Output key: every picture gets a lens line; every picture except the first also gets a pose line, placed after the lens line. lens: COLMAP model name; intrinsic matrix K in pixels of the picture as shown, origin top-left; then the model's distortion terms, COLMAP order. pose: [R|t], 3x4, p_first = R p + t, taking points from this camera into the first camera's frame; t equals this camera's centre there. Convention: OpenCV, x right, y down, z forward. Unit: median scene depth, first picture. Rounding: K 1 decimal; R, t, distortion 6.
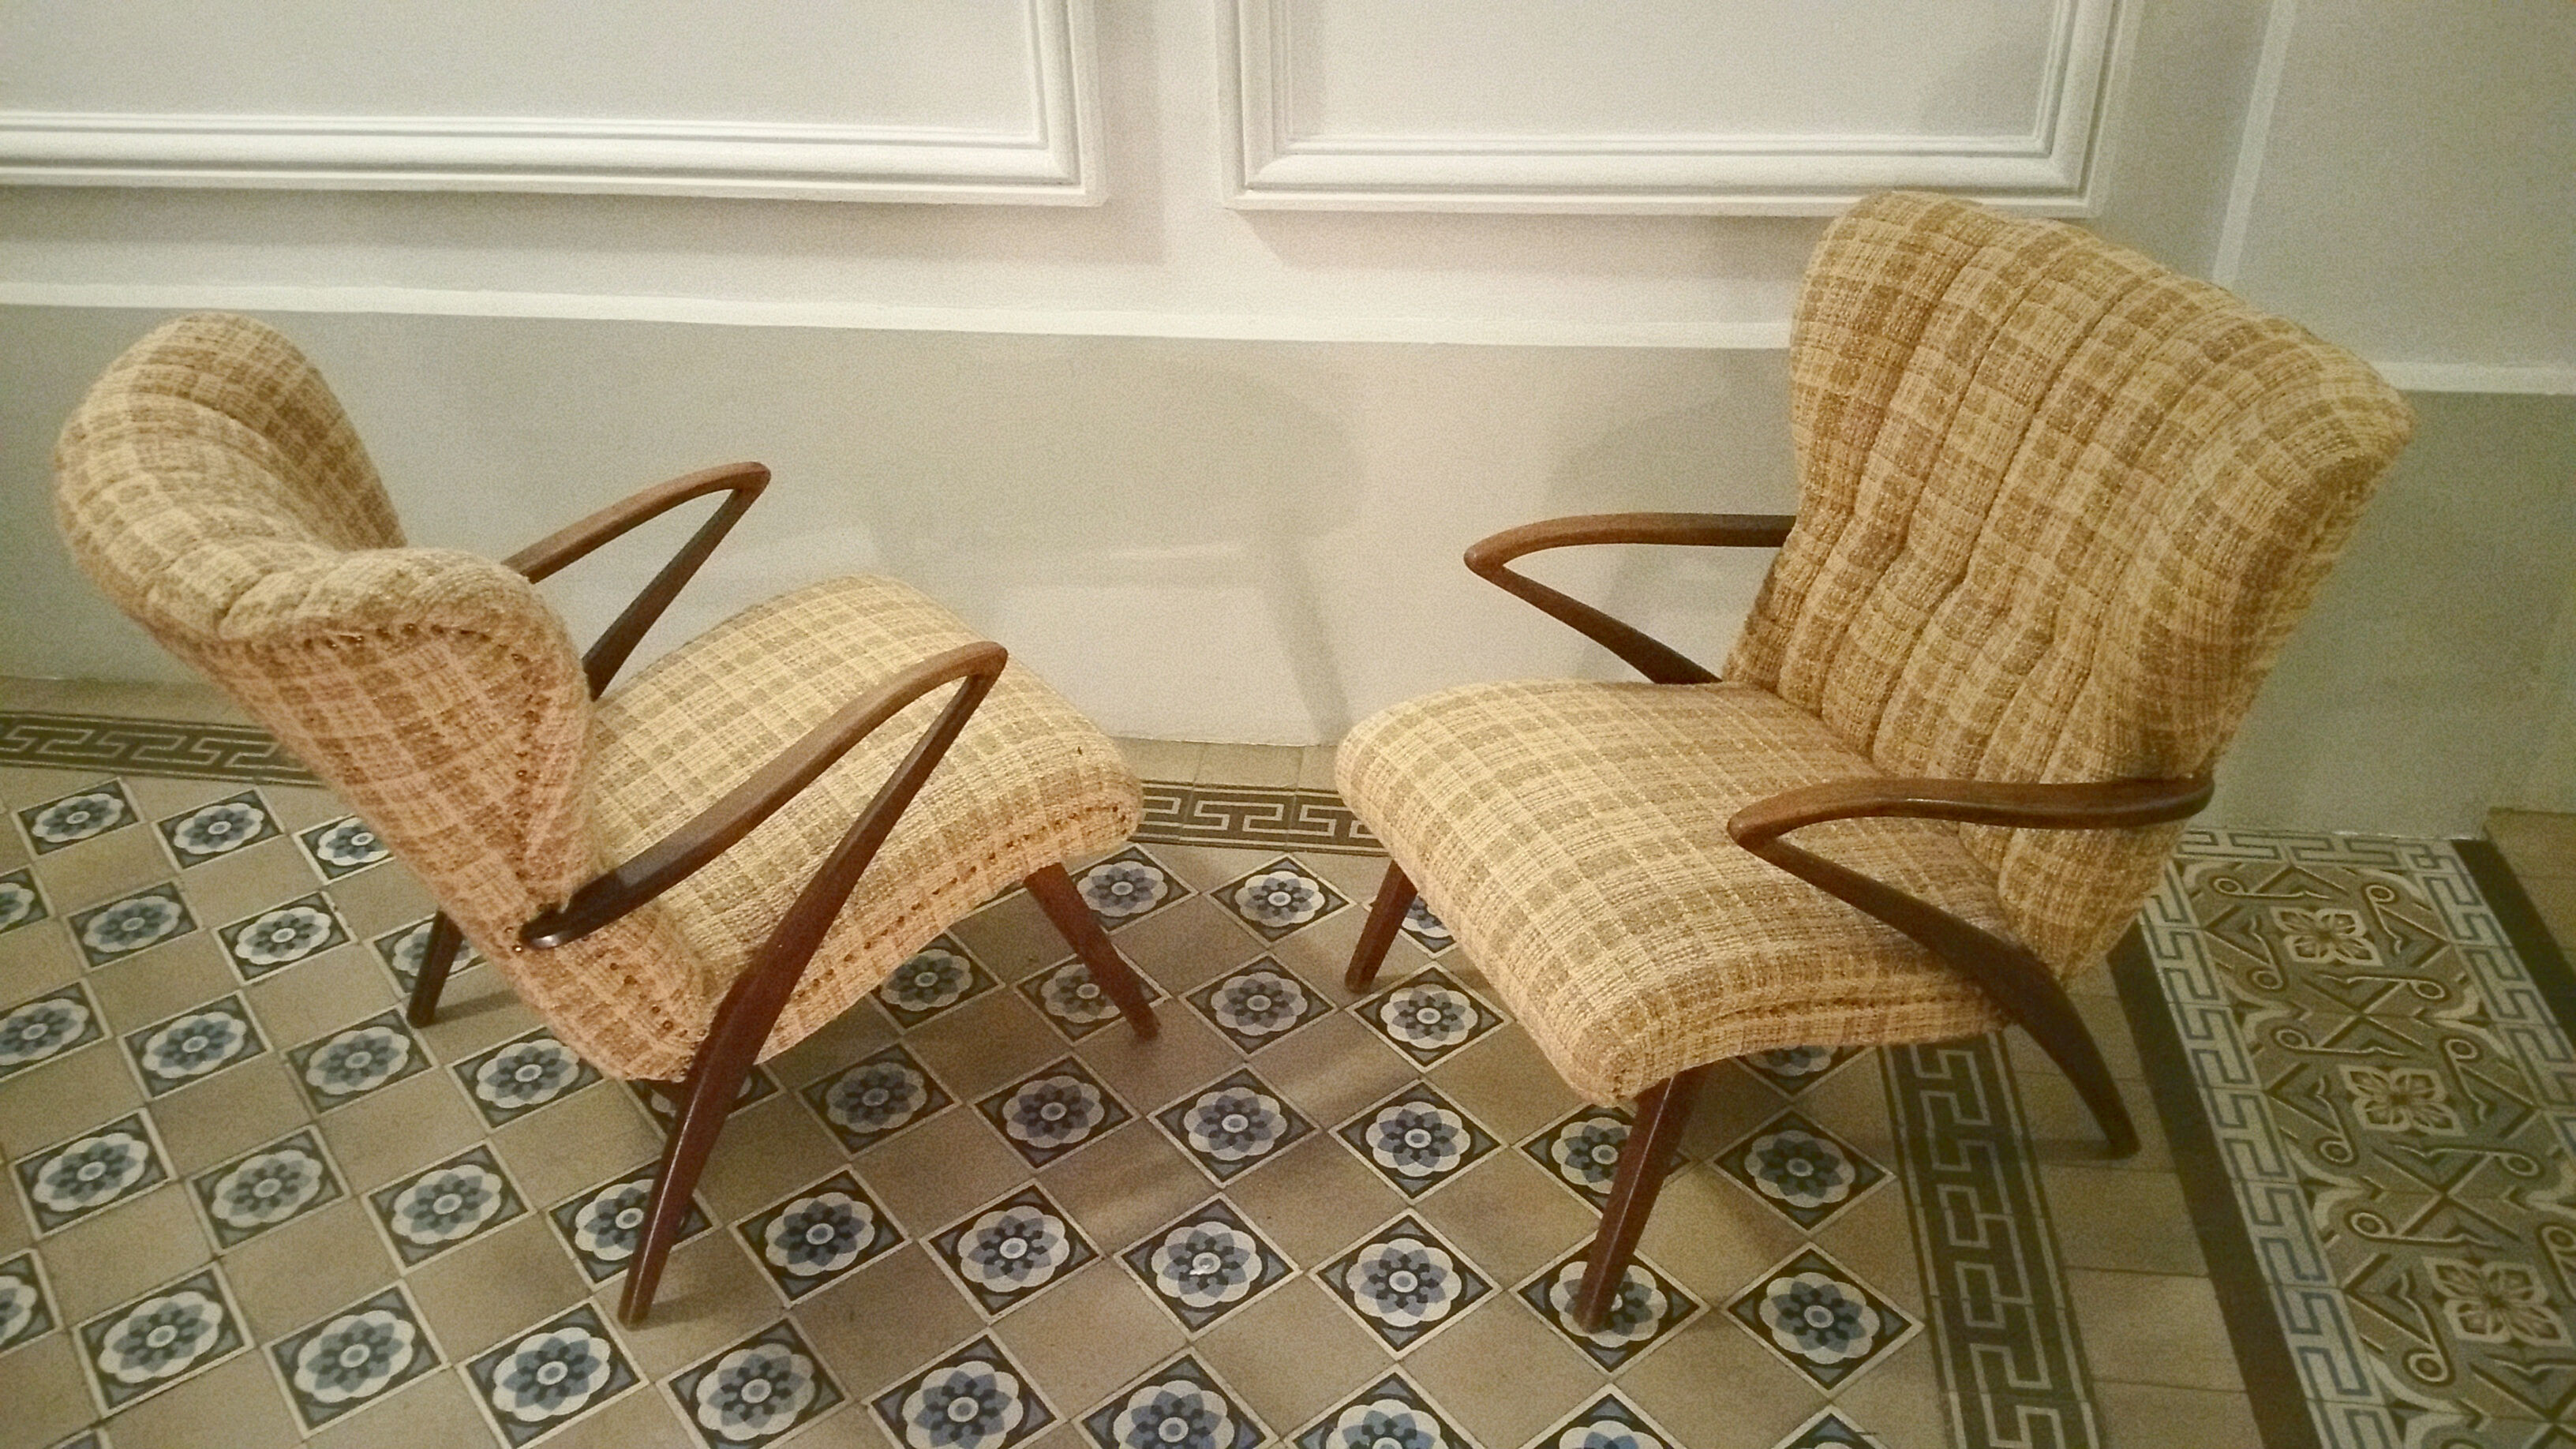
lens RADIAL K [[2100.9, 0, 1262.9], [0, 2100.9, 730.3], [0, 0, 1]] dist [0.099250, -0.193579]
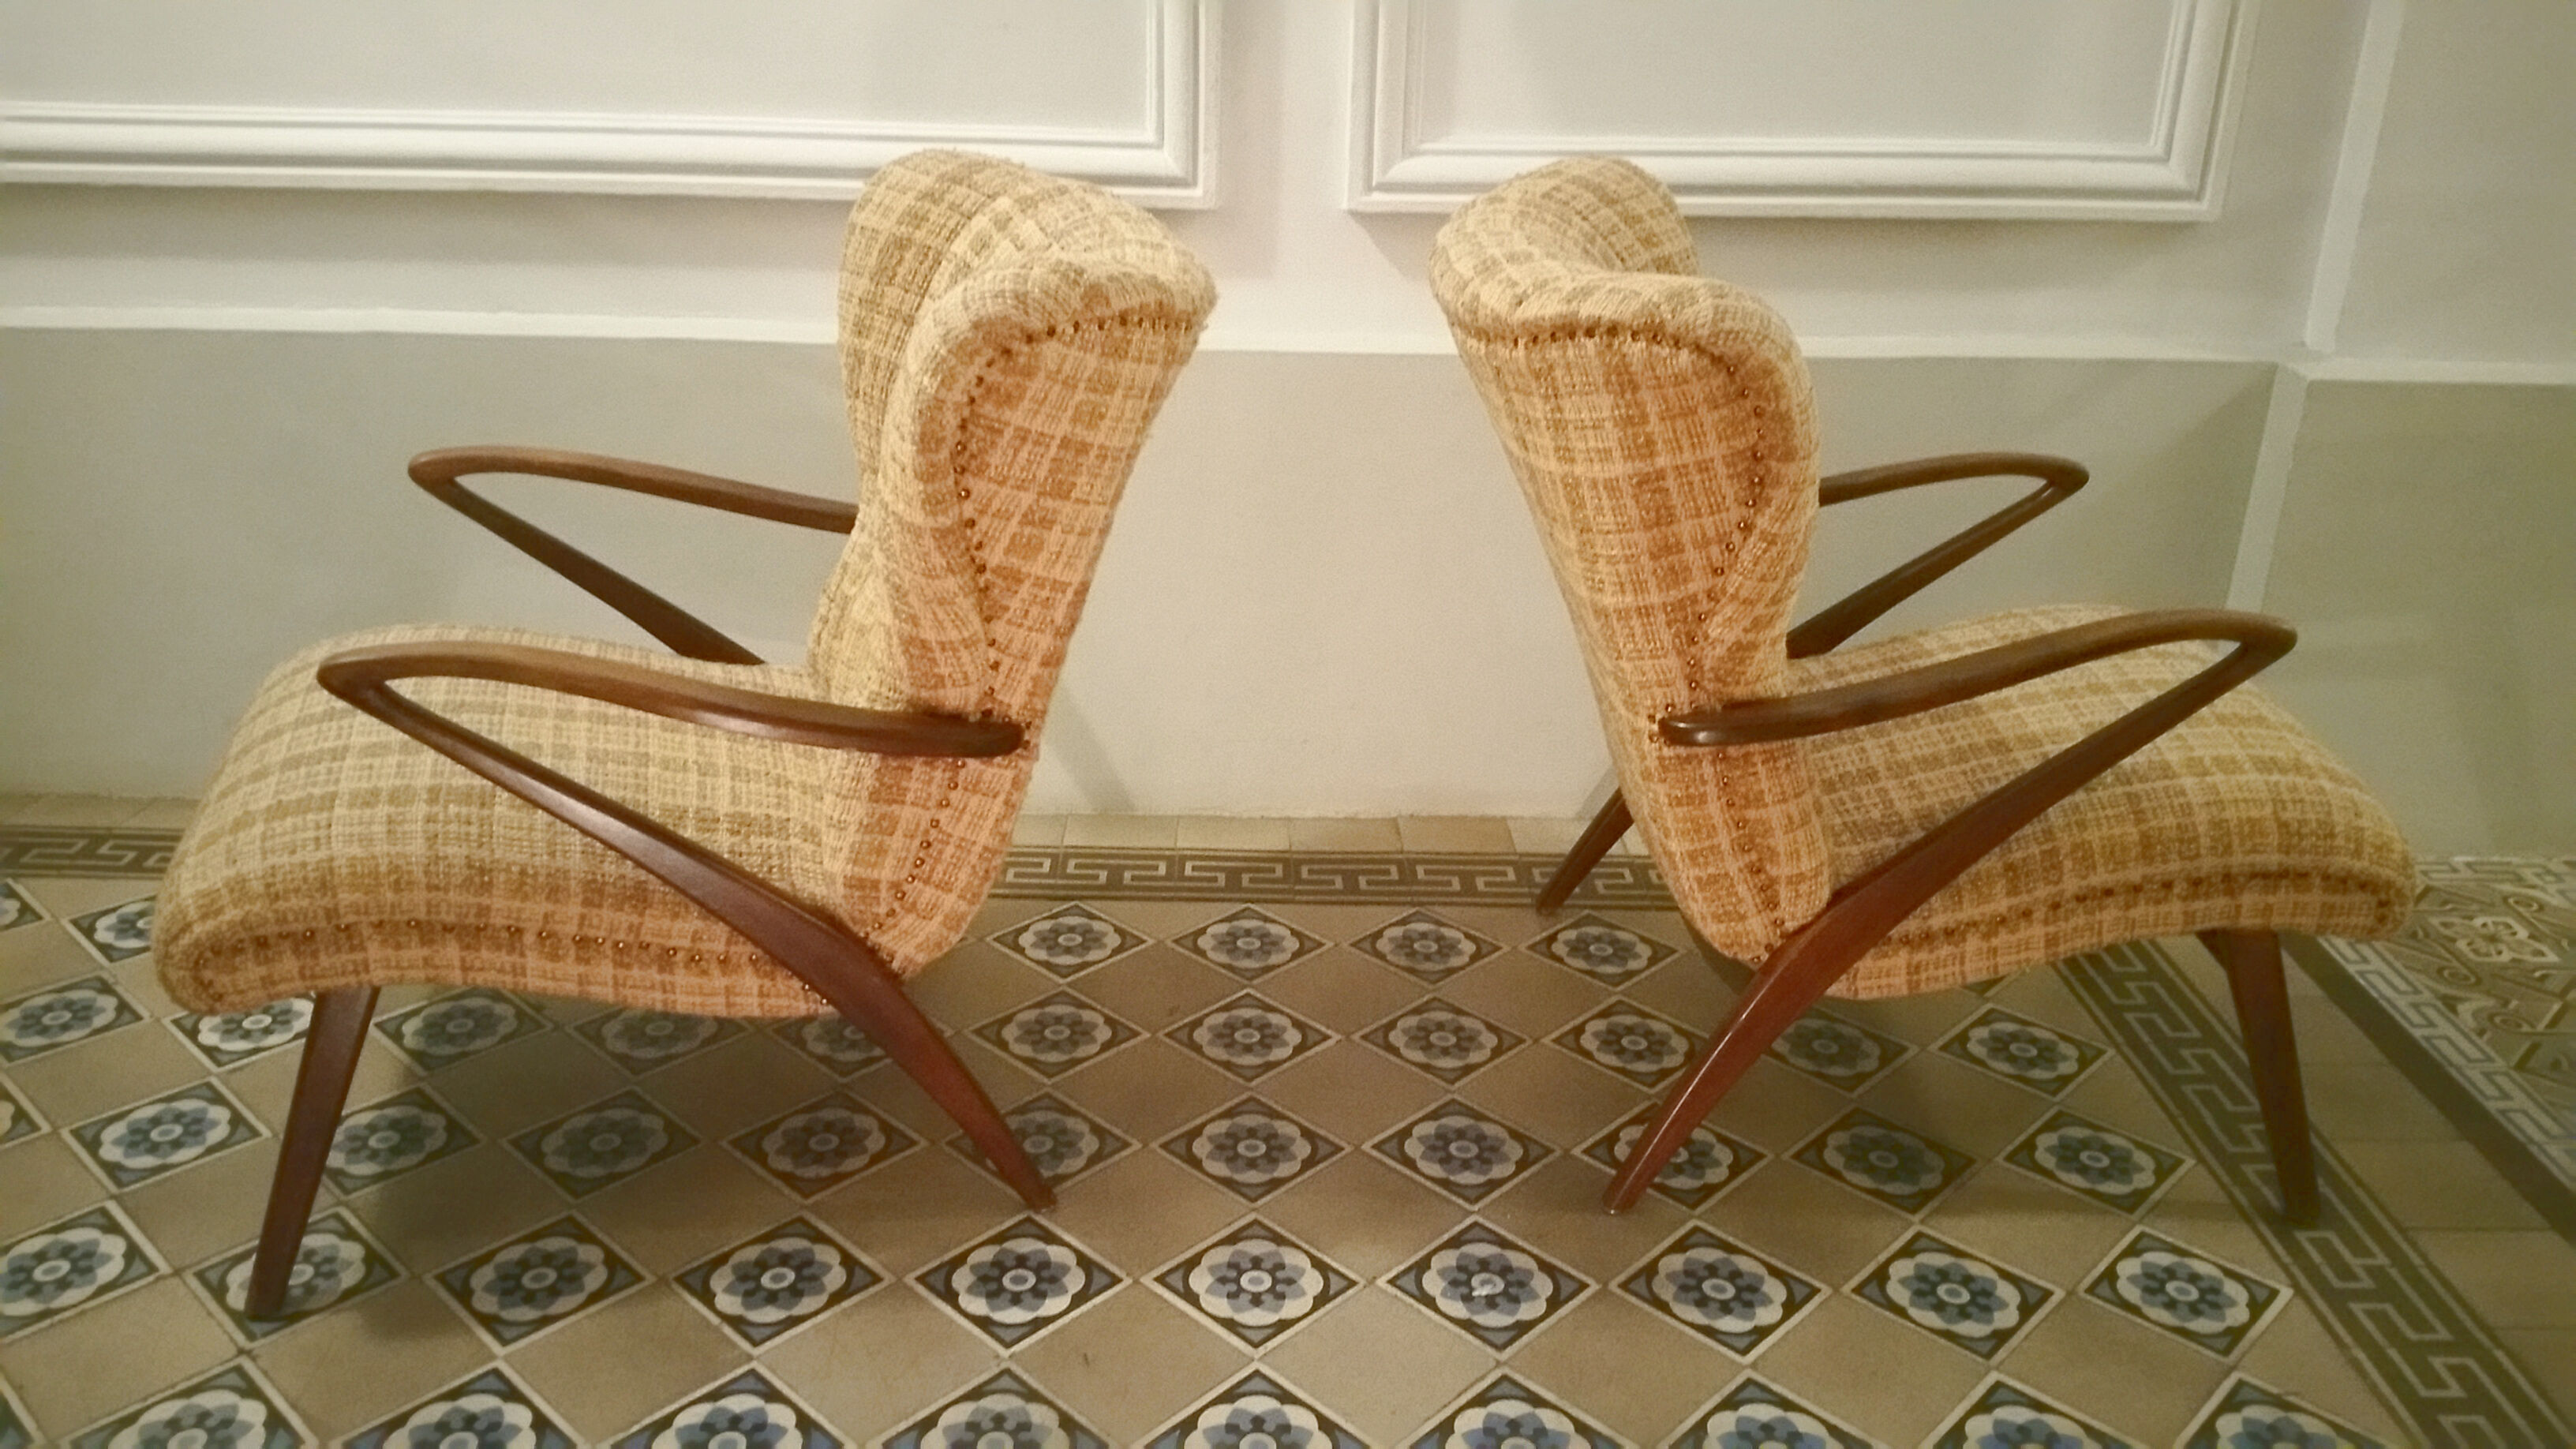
lens RADIAL K [[2100.9, 0, 1274.7], [0, 2100.9, 718.0], [0, 0, 1]] dist [0.099250, -0.193579]
pose [[0.987307, -0.011565, 0.158401, -0.228918], [0.041315, 0.981710, -0.185844, 0.172243], [-0.153355, 0.190029, 0.969727, 0.134984]]
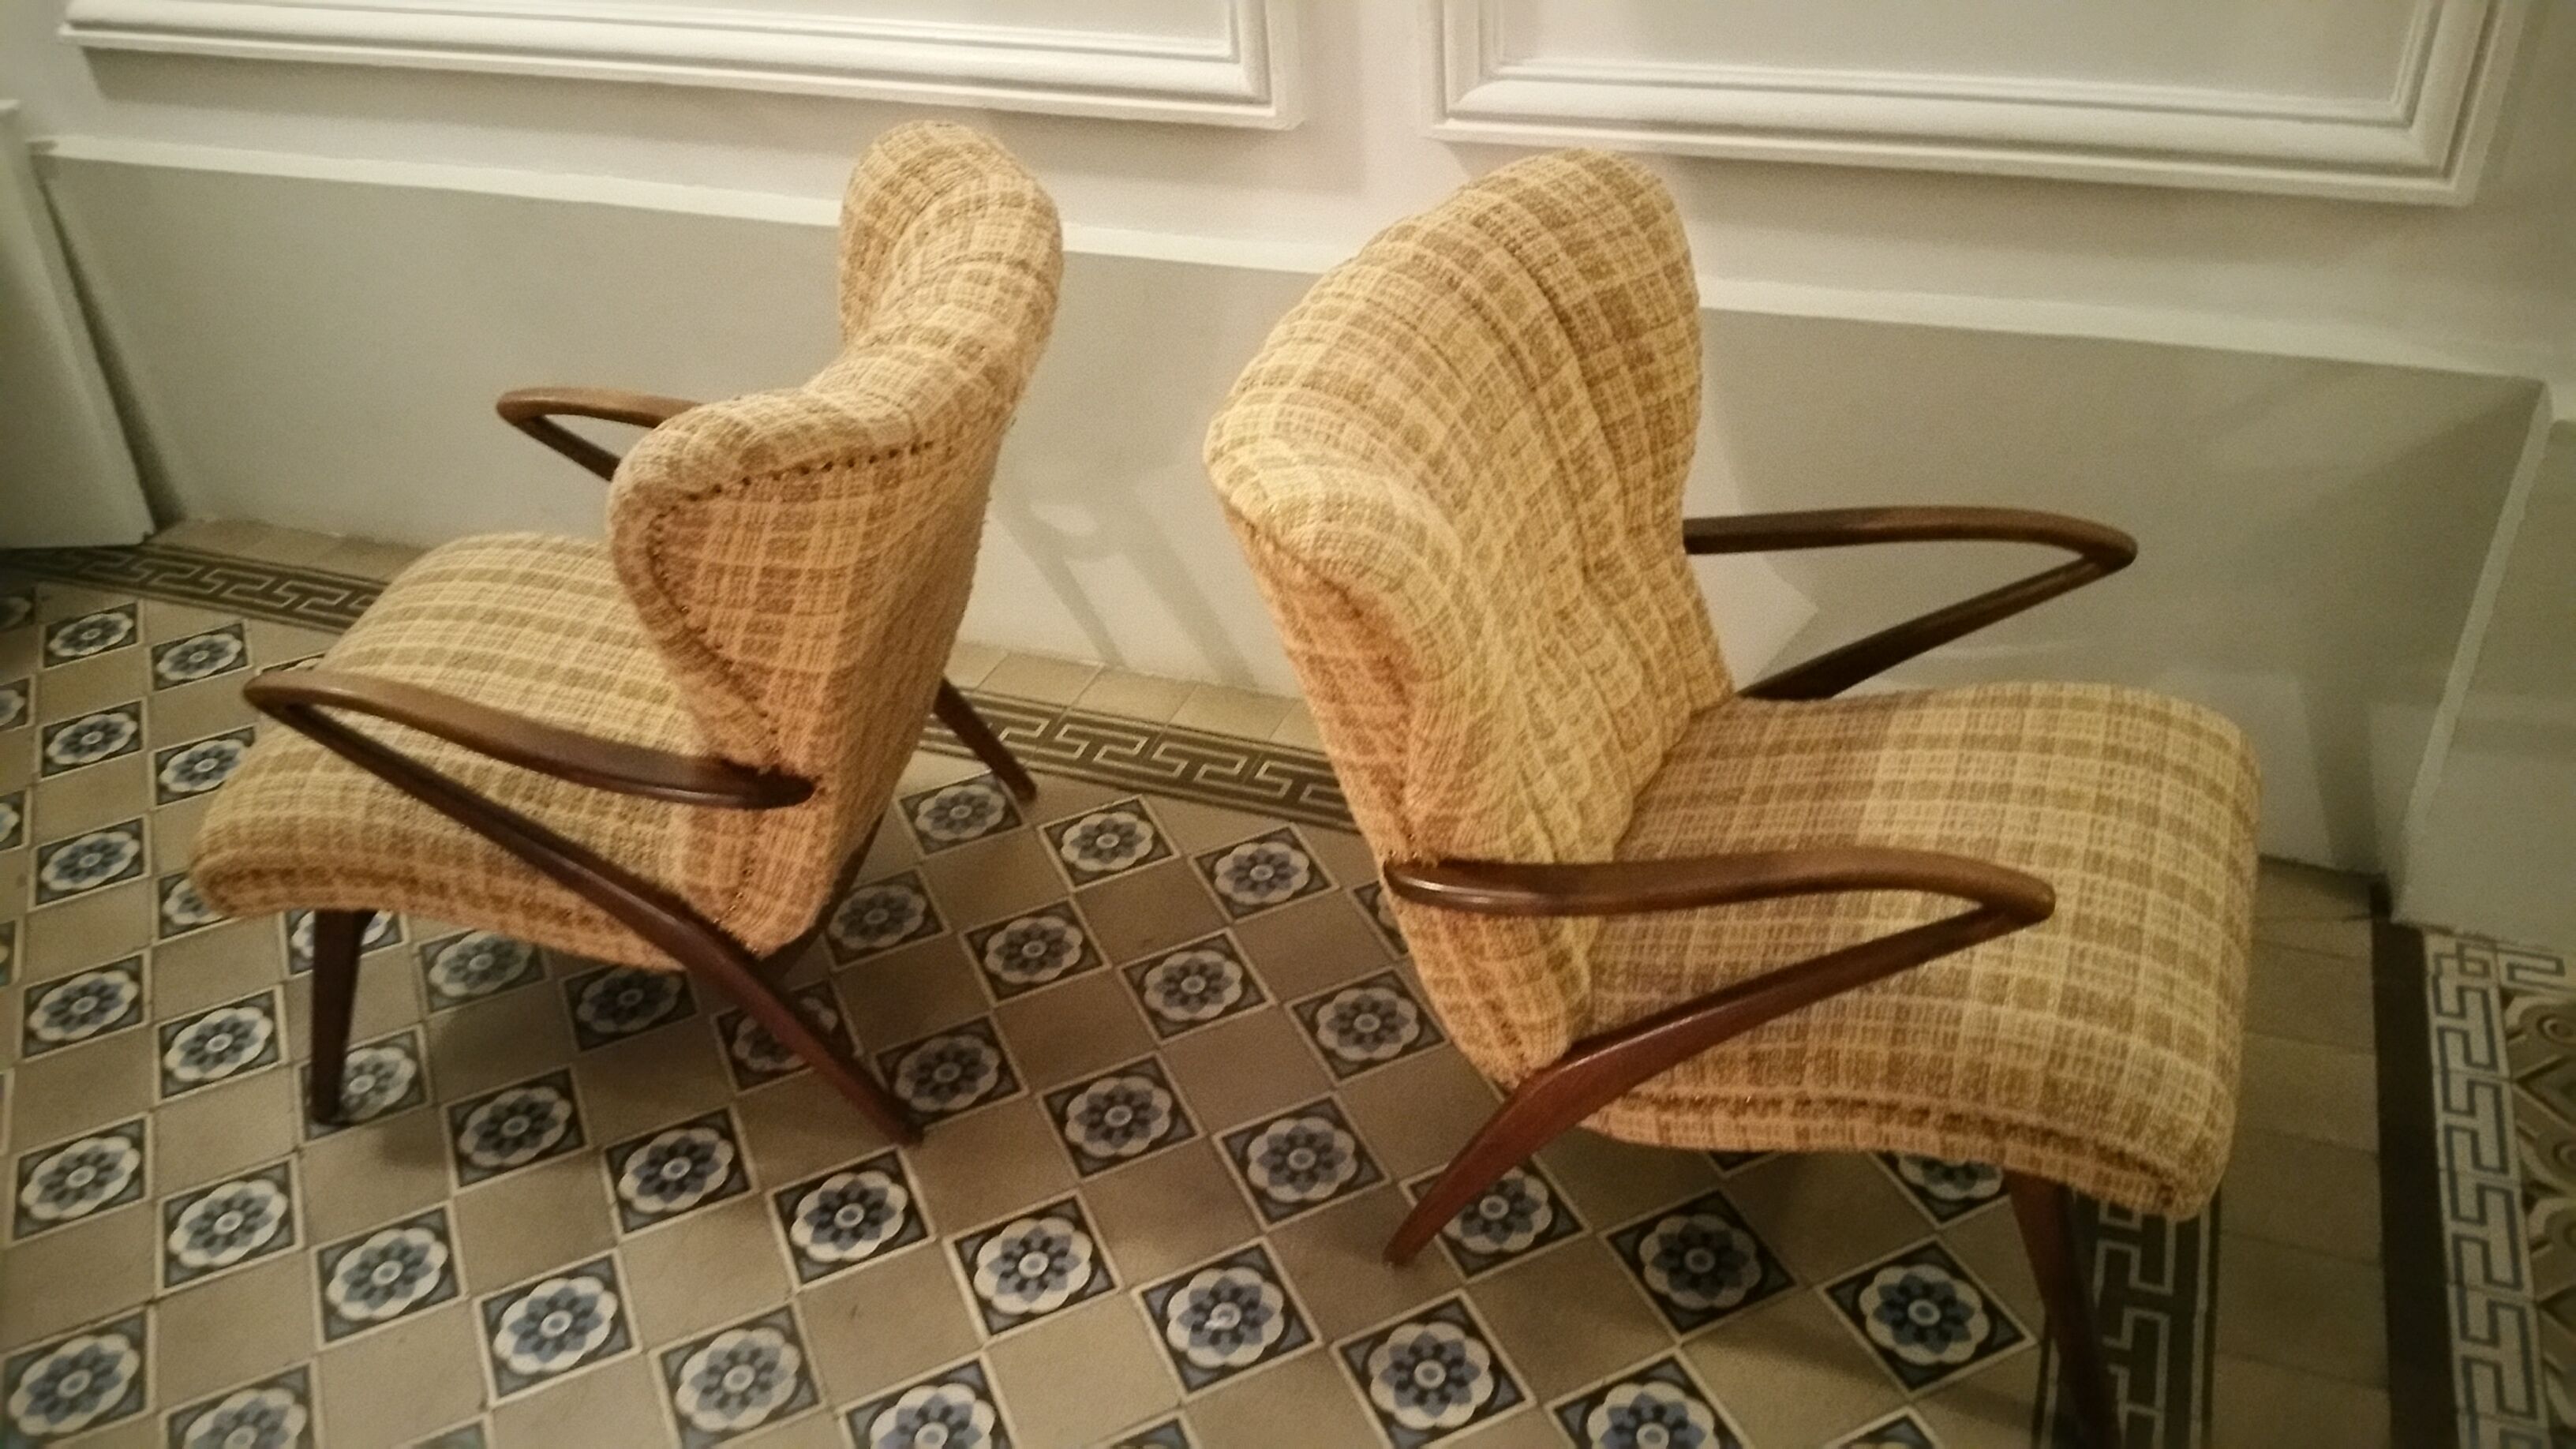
lens RADIAL K [[2100.9, 0, 1290.3], [0, 2100.9, 730.7], [0, 0, 1]] dist [0.099250, -0.193579]
pose [[0.971301, 0.103771, -0.214021, 0.160722], [-0.089468, 0.993125, 0.075493, -0.068154], [0.220383, -0.054178, 0.973907, 0.116157]]
